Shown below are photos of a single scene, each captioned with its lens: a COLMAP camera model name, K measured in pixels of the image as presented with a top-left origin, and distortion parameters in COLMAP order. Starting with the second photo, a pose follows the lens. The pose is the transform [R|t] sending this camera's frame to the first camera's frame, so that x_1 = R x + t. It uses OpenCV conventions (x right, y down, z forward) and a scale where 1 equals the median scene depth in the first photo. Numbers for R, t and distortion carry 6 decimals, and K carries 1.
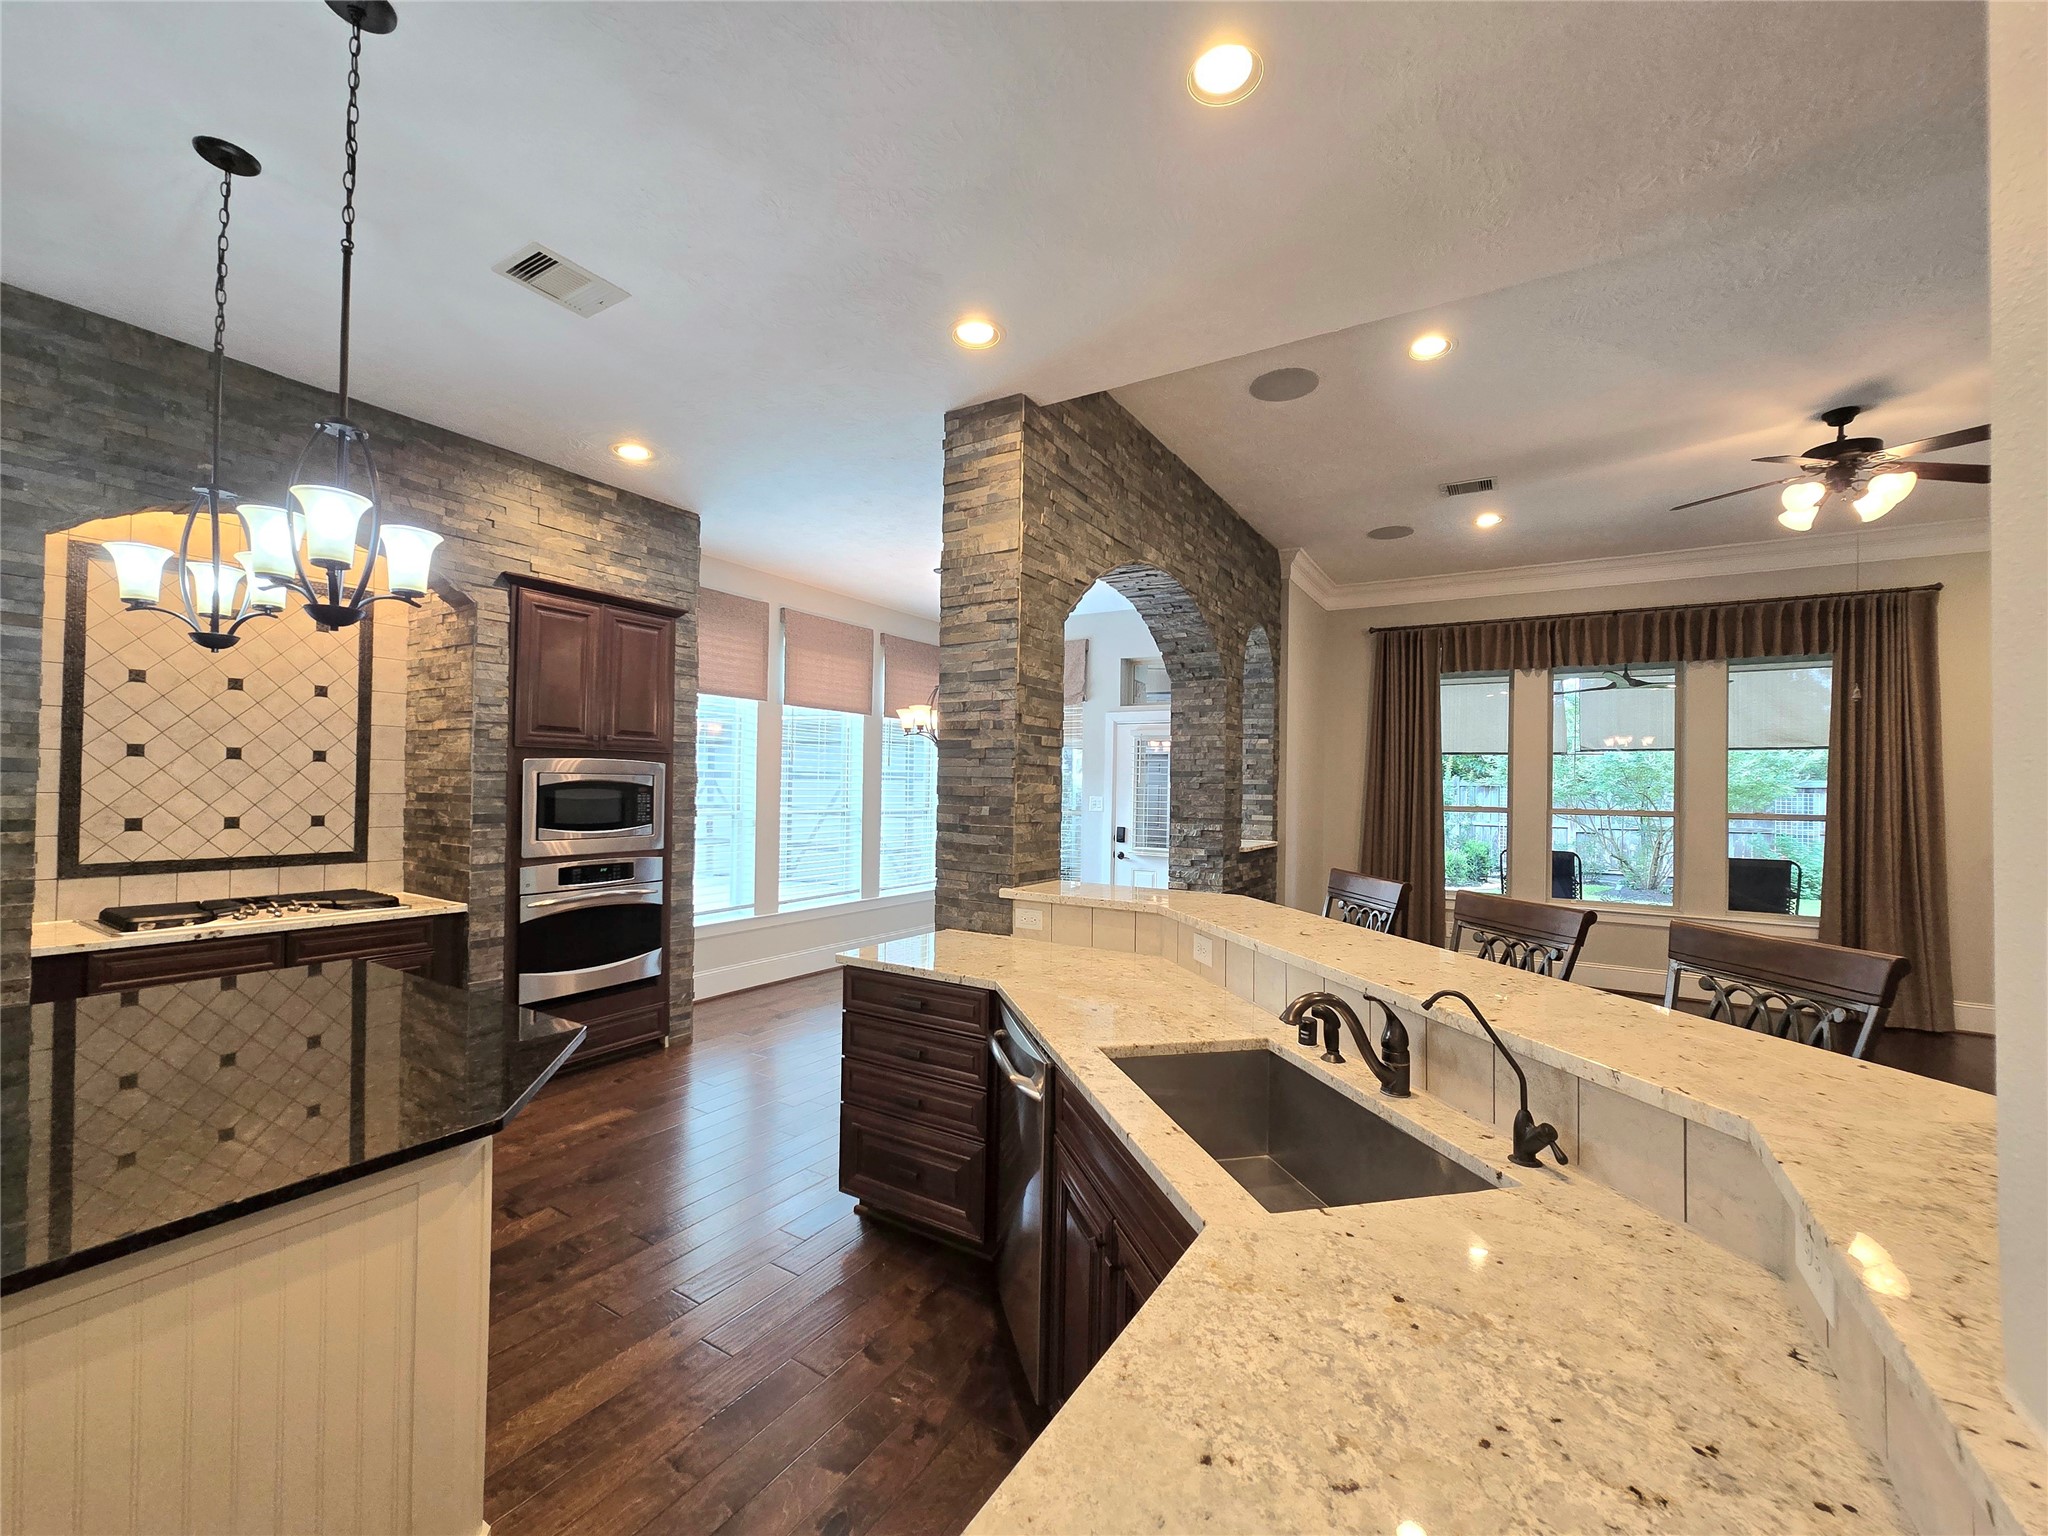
lens RADIAL K [[837.0, 0, 1023.2], [0, 837.0, 781.6], [0, 0, 1]] dist [-0.012698, 0.002663]
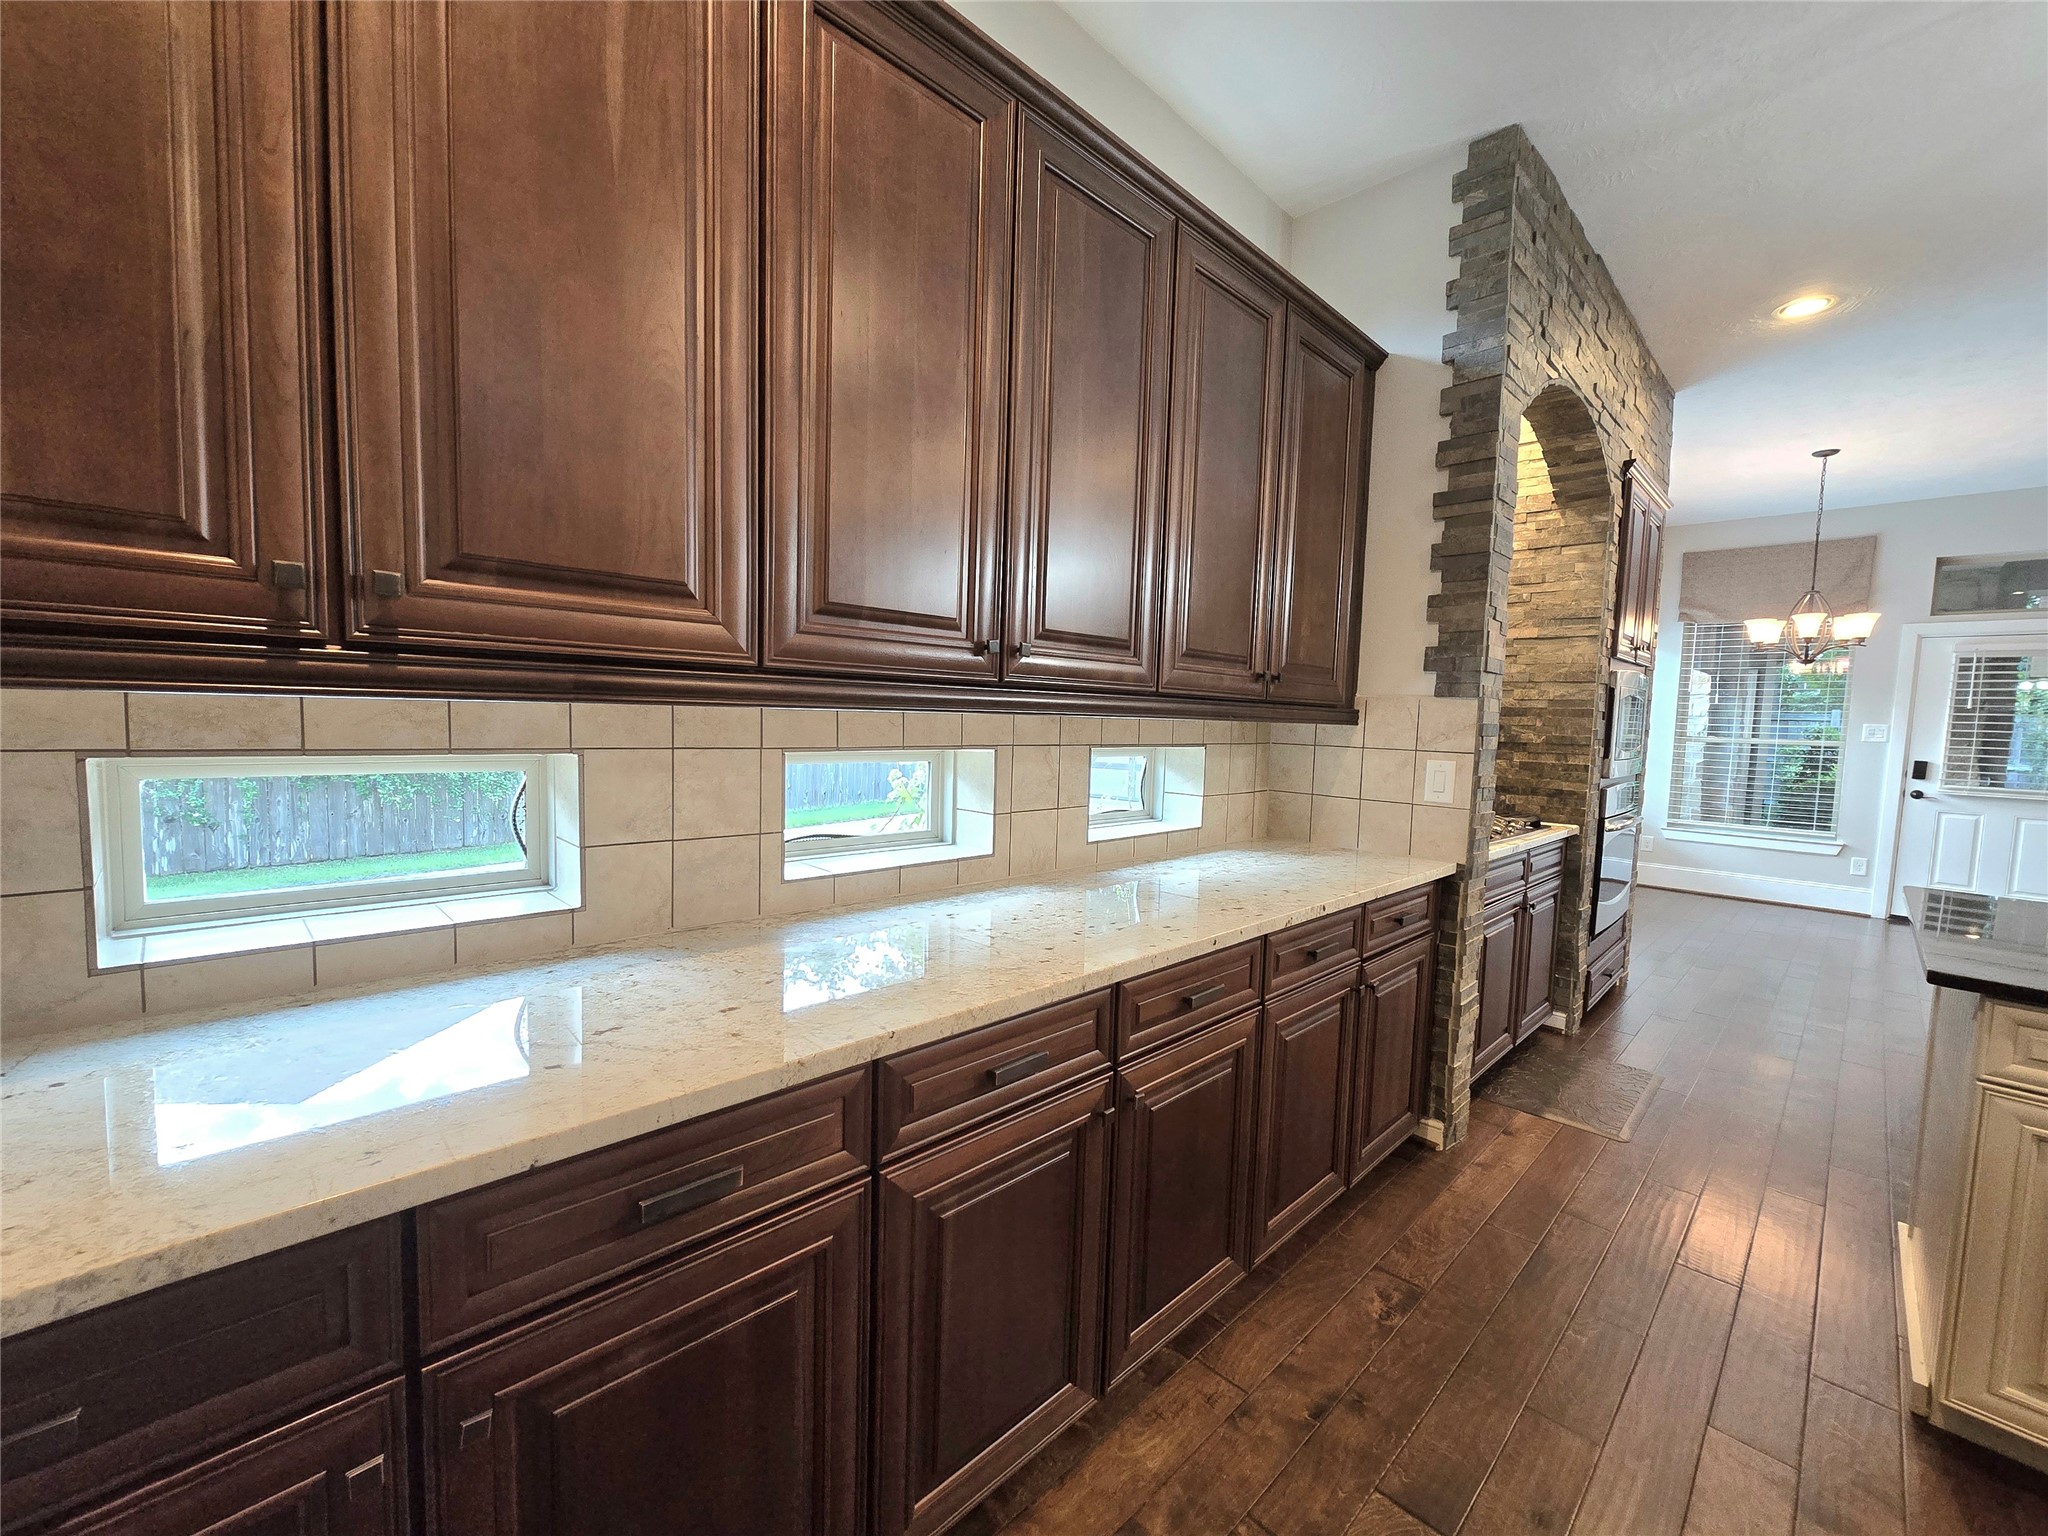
lens RADIAL K [[834.0, 0, 1032.3], [0, 834.0, 776.6], [0, 0, 1]] dist [-0.014187, 0.005931]
pose [[0.971383, 0.031496, -0.235419, -1.130598], [-0.012336, 0.996521, 0.082422, 0.022920], [0.237196, -0.077159, 0.968393, -0.069010]]
